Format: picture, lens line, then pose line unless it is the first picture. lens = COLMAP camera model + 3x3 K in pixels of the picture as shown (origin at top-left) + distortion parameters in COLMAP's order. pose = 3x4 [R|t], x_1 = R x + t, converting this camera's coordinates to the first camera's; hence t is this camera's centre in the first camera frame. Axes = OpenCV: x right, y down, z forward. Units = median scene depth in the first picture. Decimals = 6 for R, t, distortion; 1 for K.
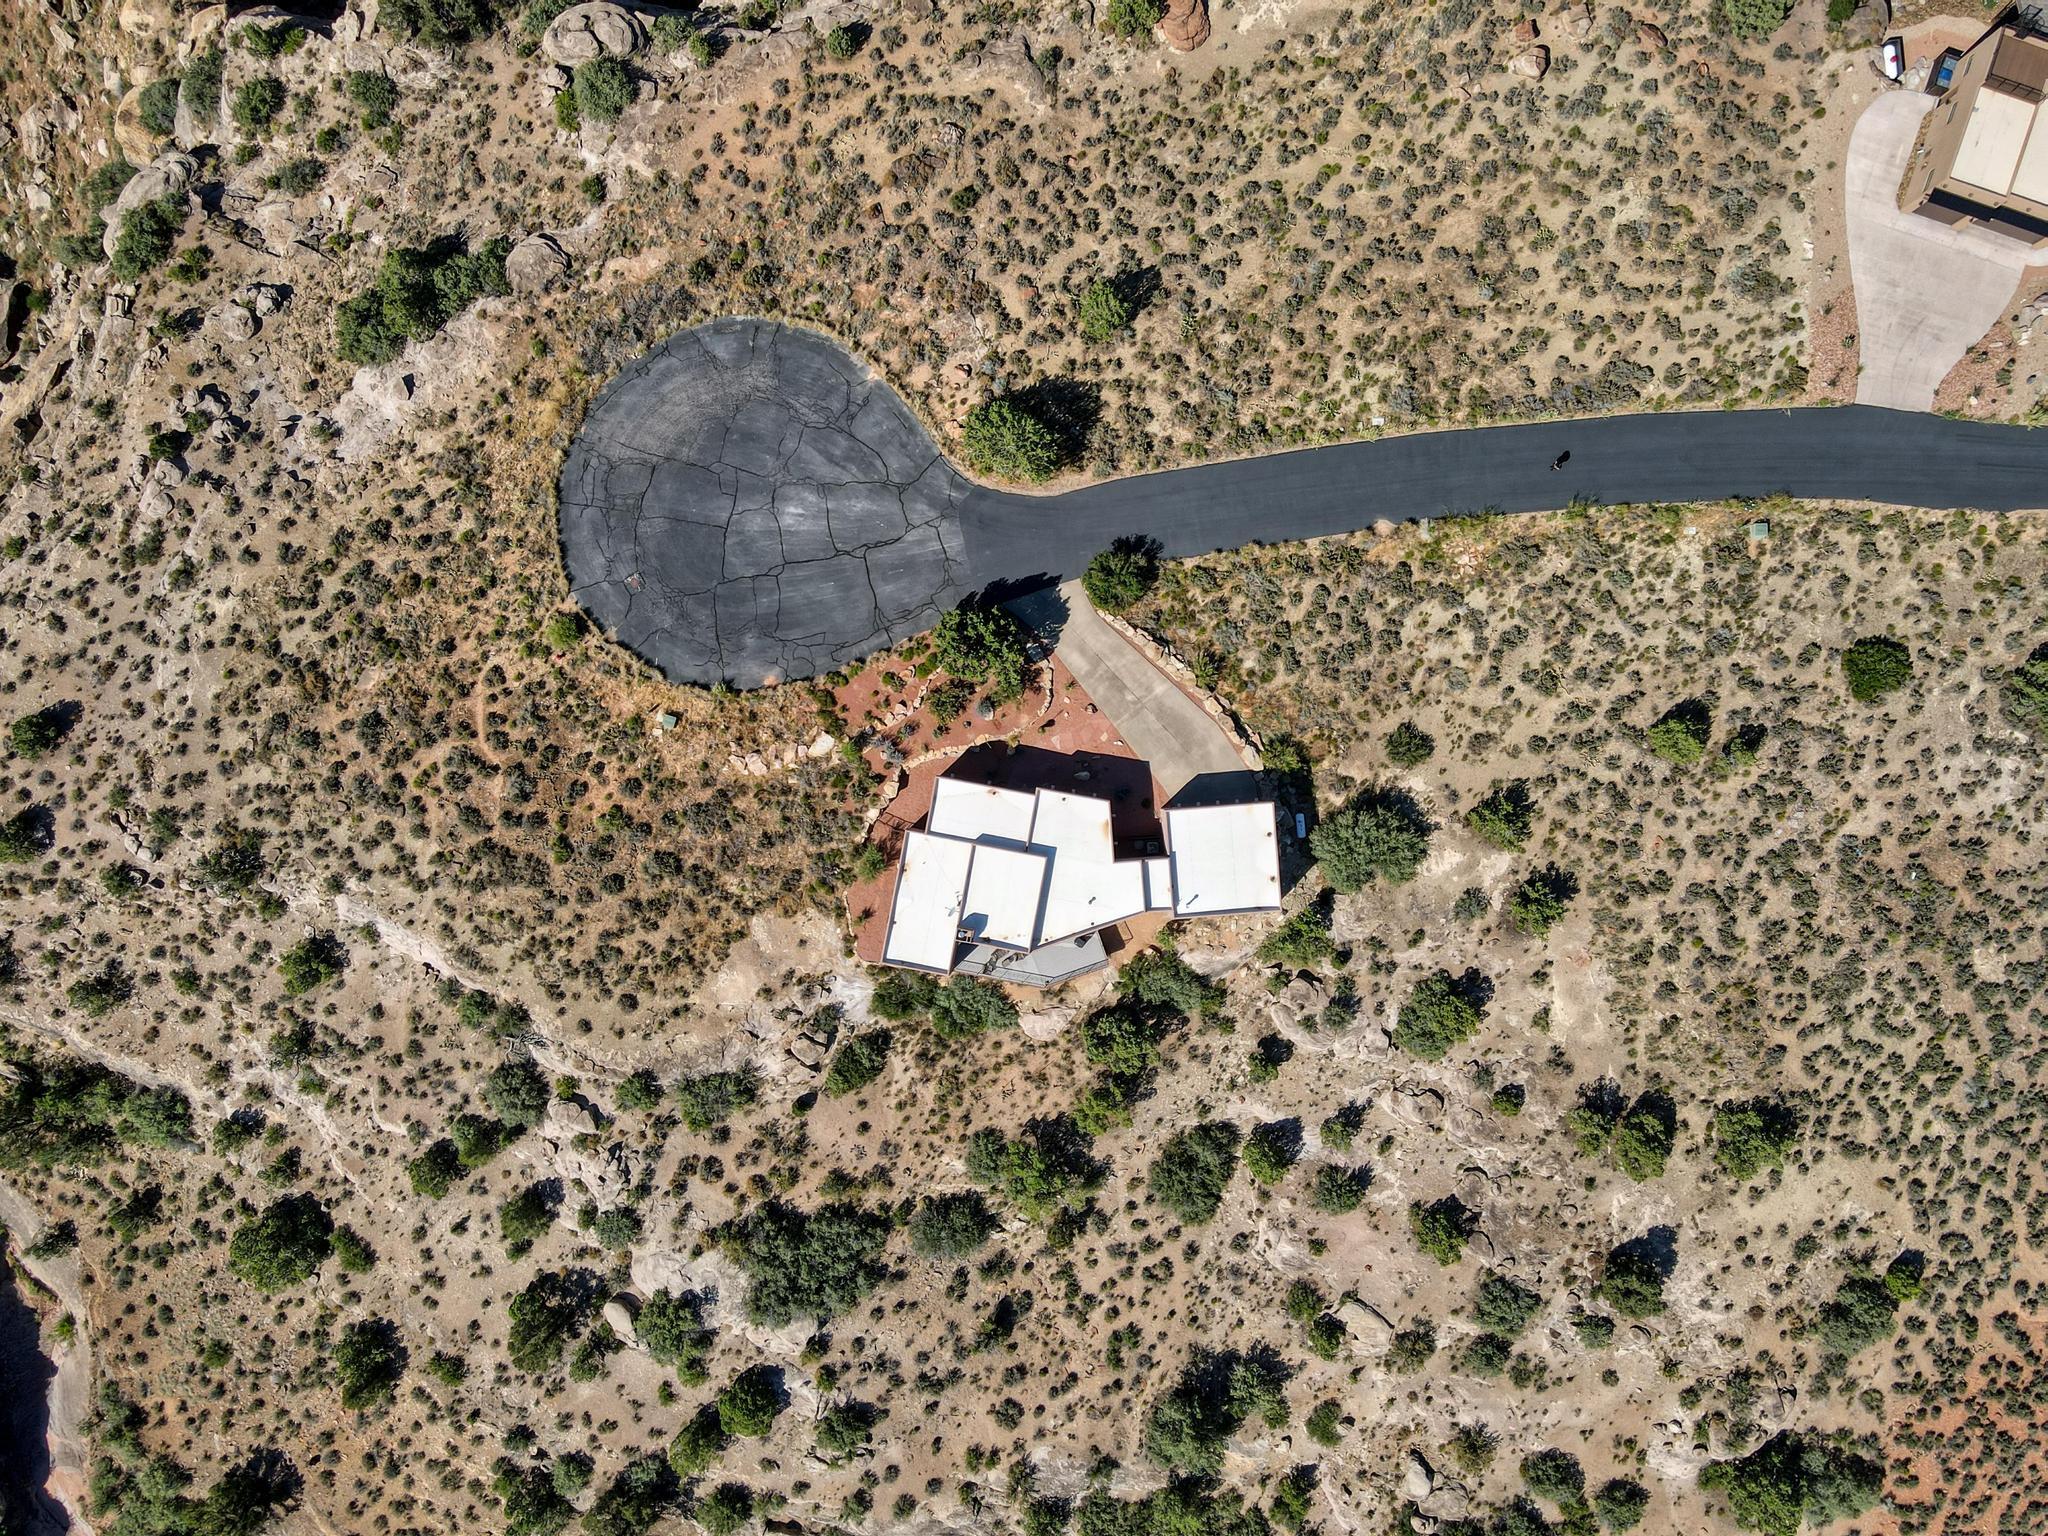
lens RADIAL K [[1501.7, 0, 1026.1], [0, 1501.7, 768.2], [0, 0, 1]] dist [-0.002619, 0.035797]
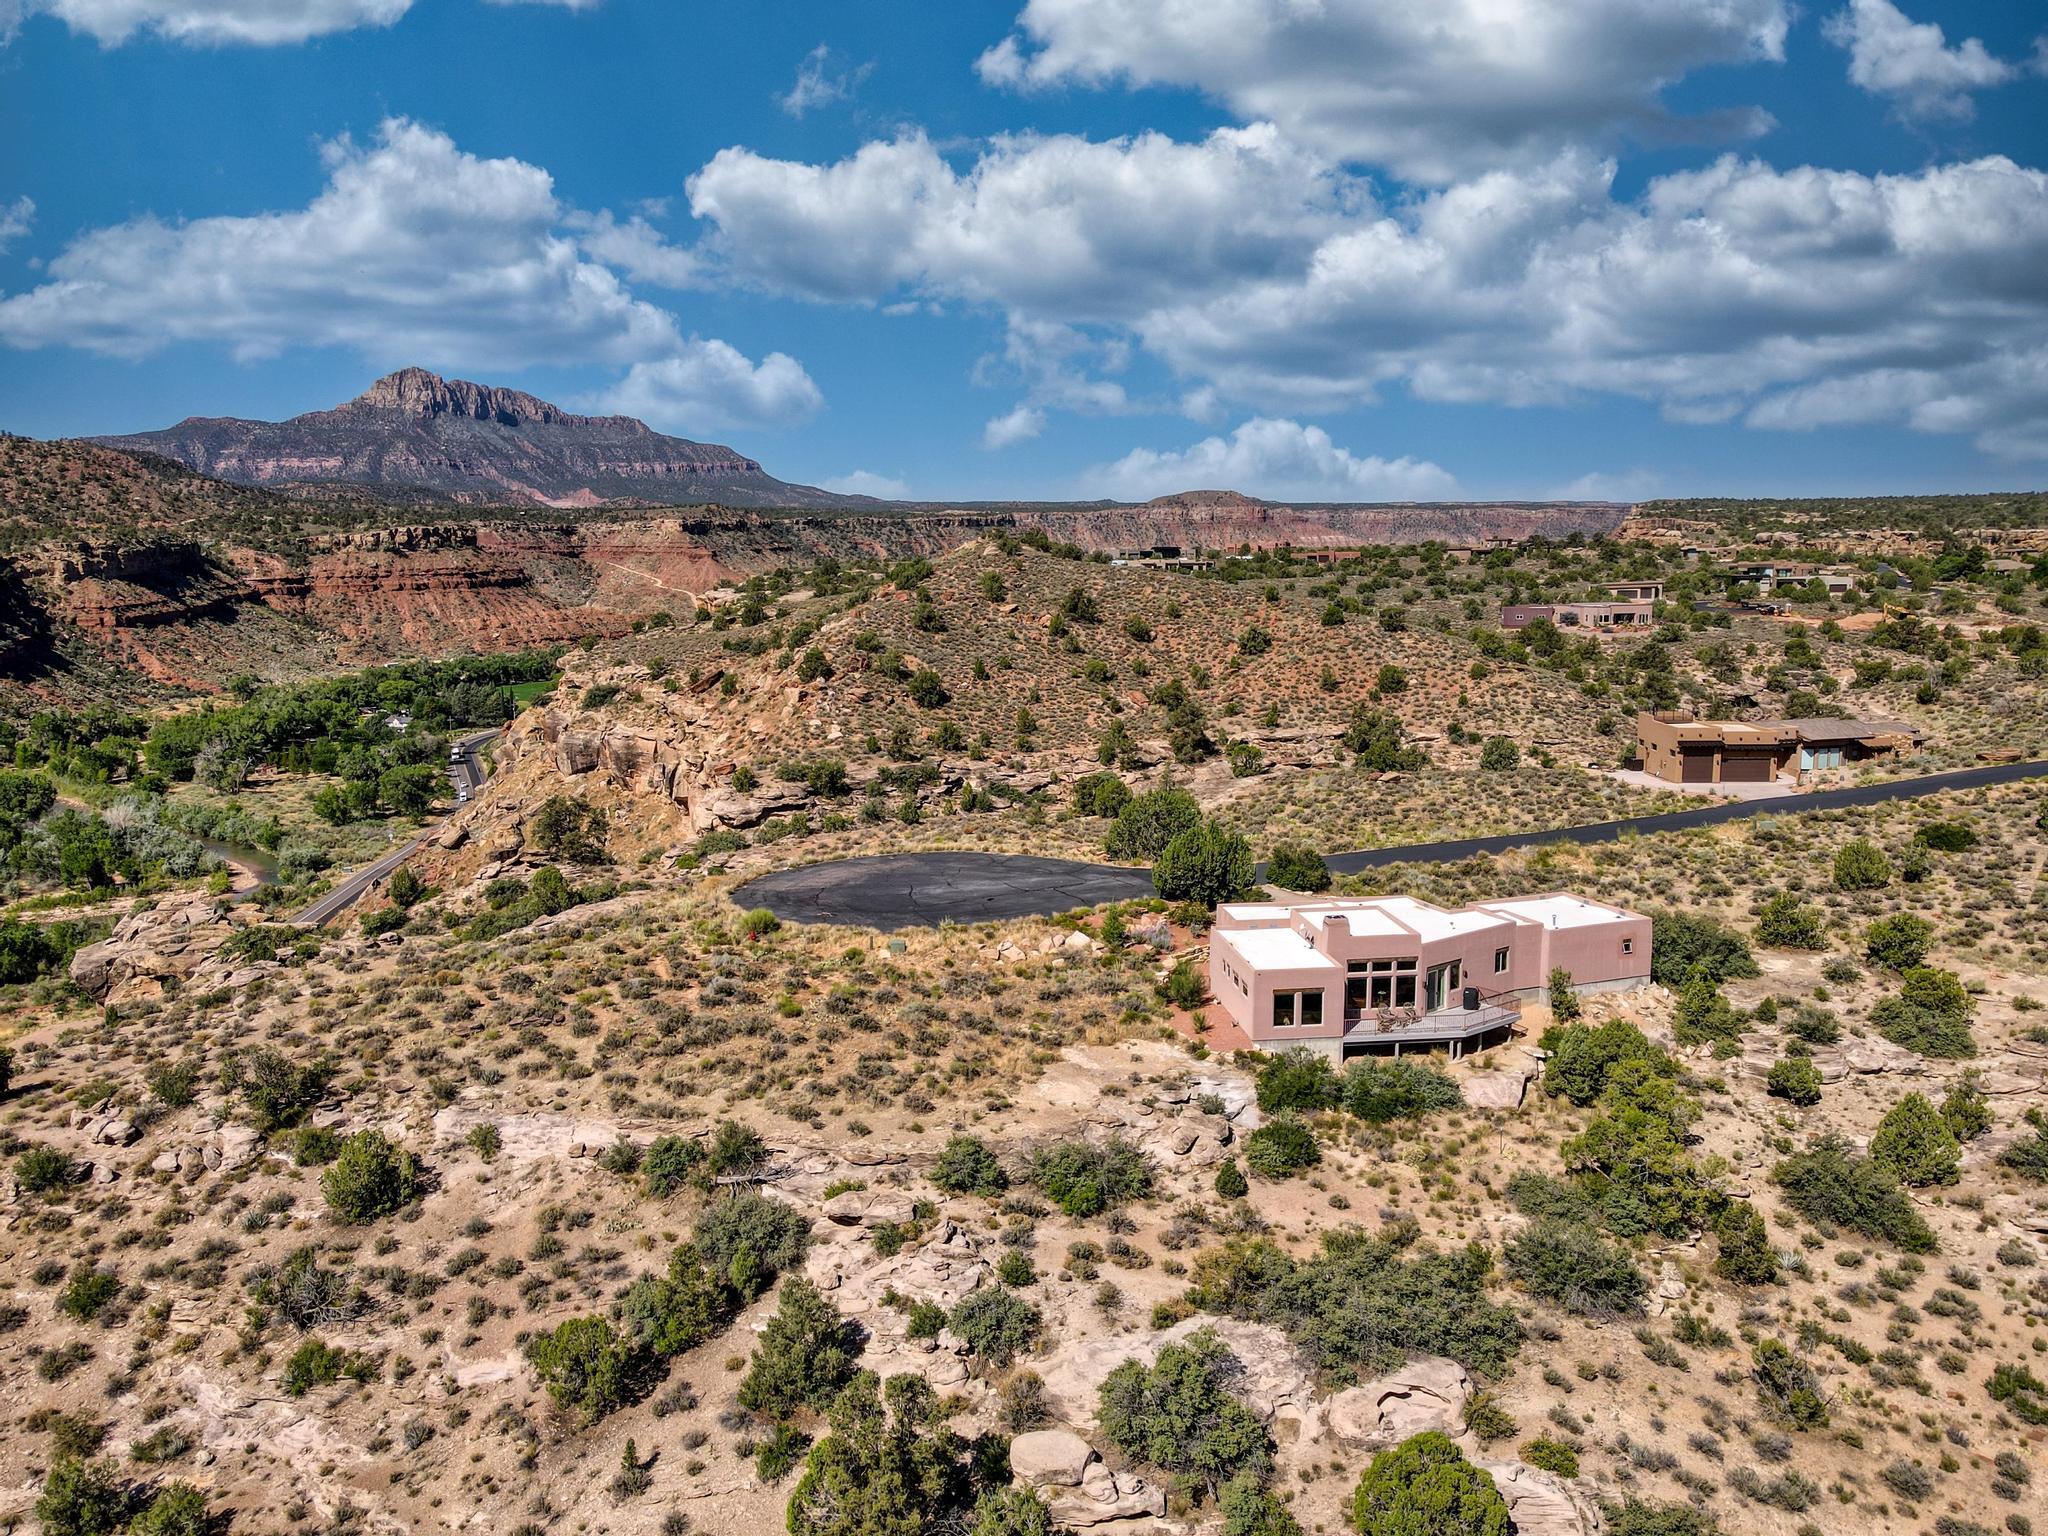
lens RADIAL K [[1501.7, 0, 1025.3], [0, 1501.7, 769.4], [0, 0, 1]] dist [-0.002619, 0.035797]
pose [[0.954448, -0.032912, 0.296558, -0.408013], [0.297964, 0.157504, -0.941494, 0.754419], [-0.015722, 0.986970, 0.160136, 0.753206]]
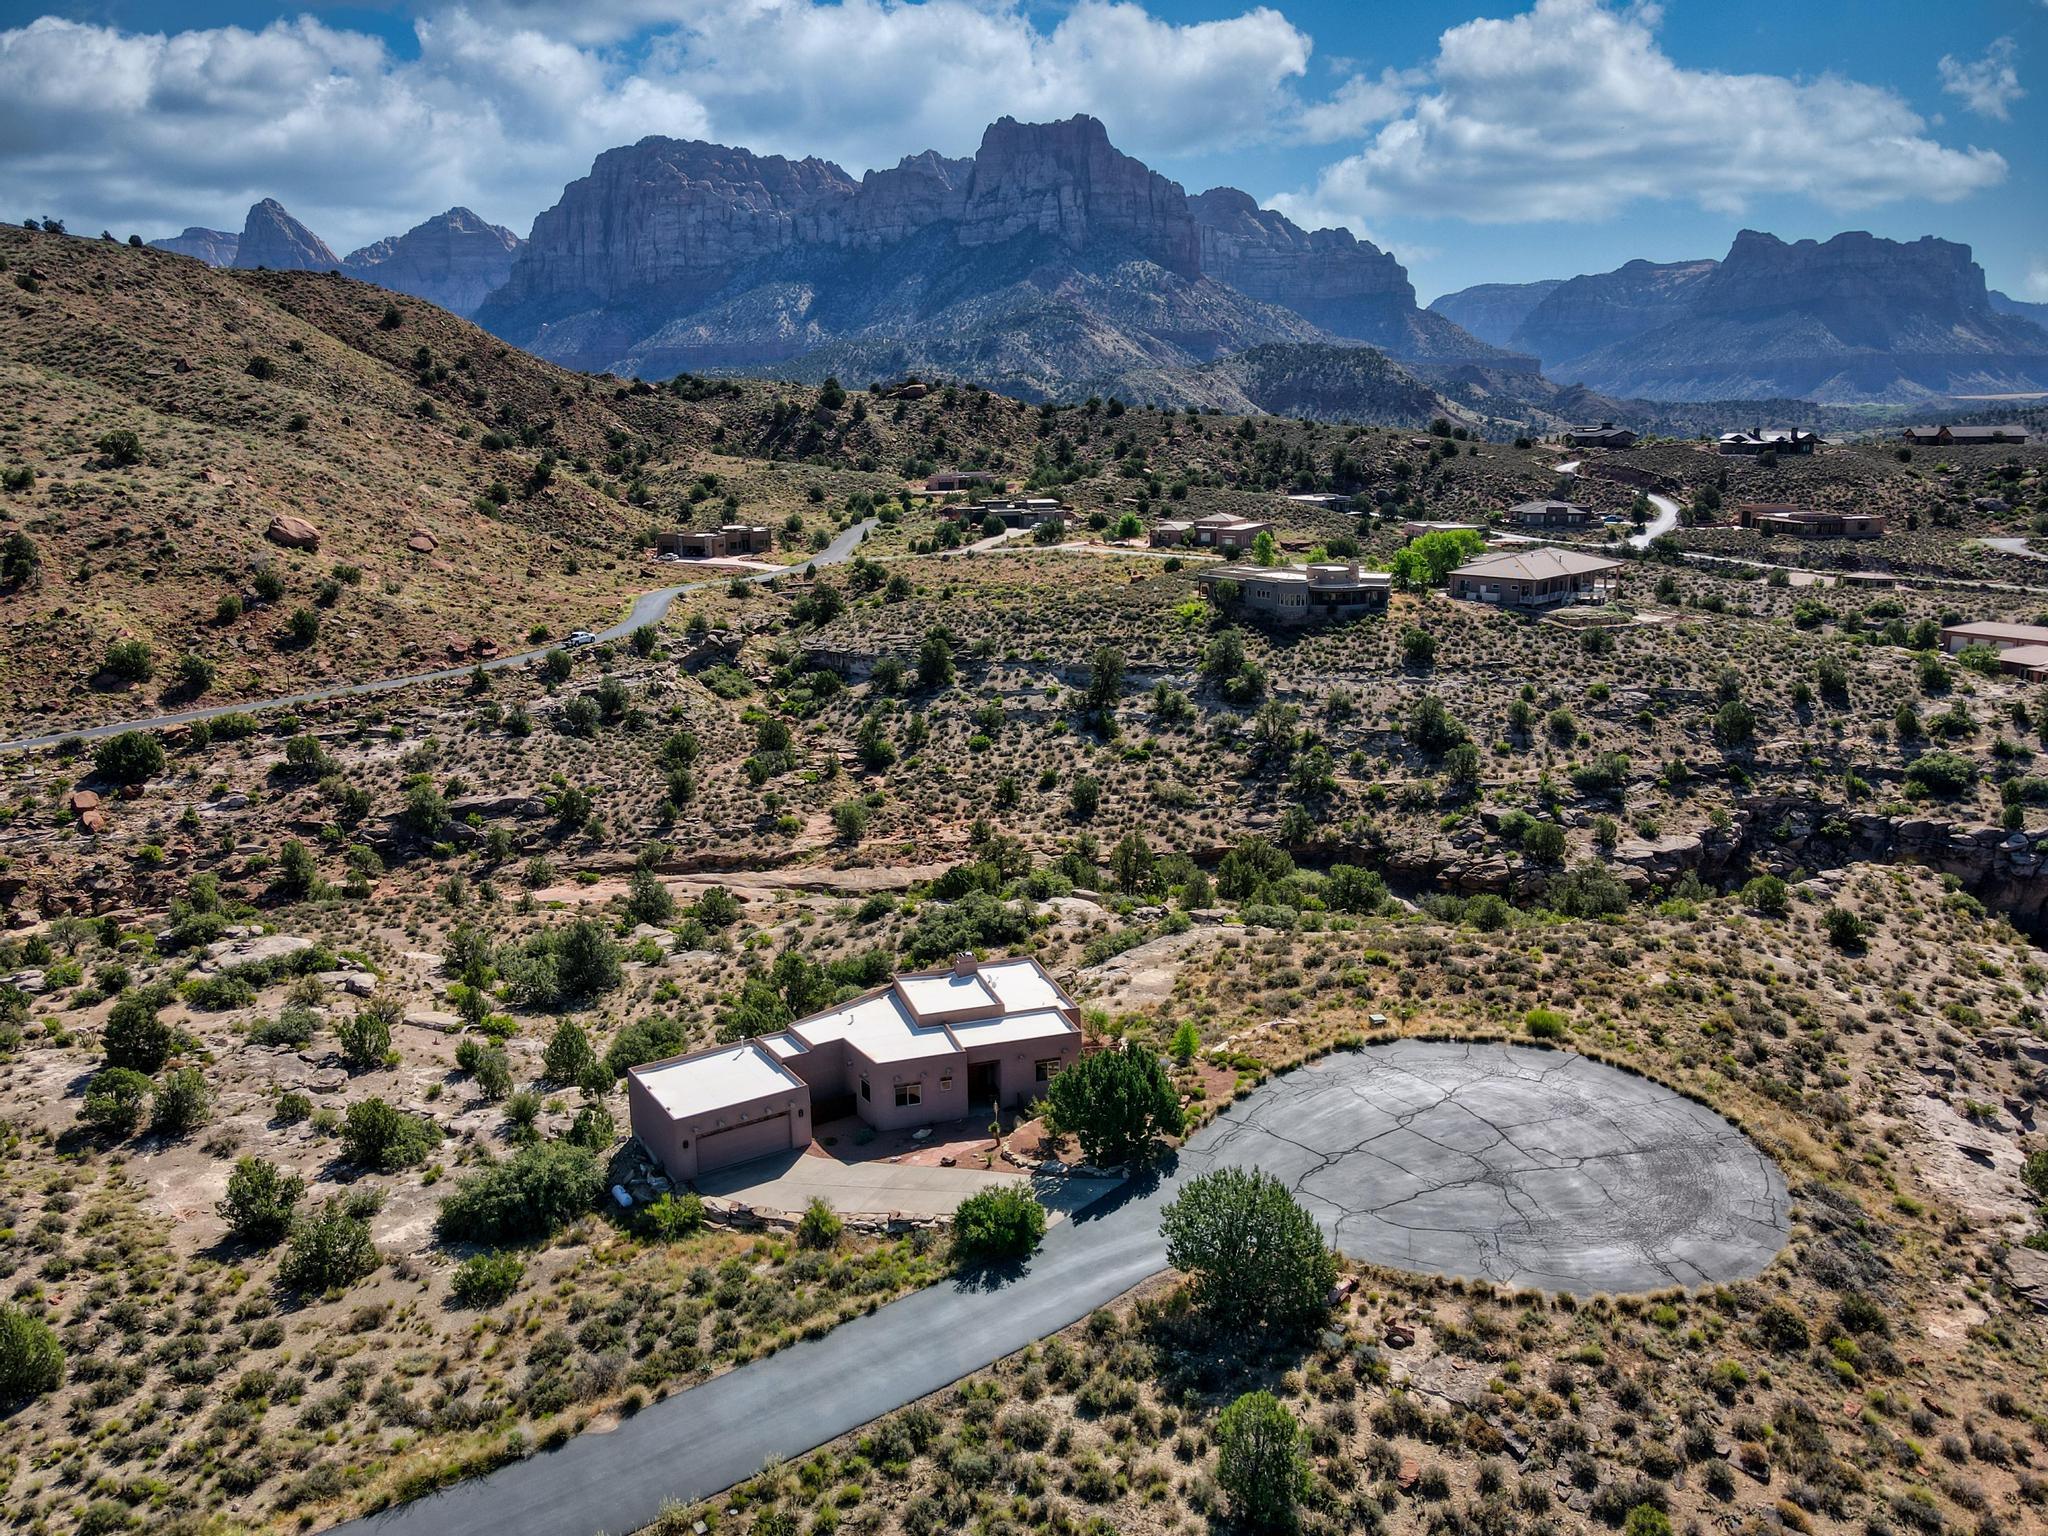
lens RADIAL K [[1501.7, 0, 1023.7], [0, 1501.7, 761.7], [0, 0, 1]] dist [-0.002619, 0.035797]
pose [[-0.880955, 0.136390, -0.453119, 0.314379], [-0.471721, -0.177444, 0.863709, -0.648911], [0.037399, 0.974634, 0.220658, 0.641950]]
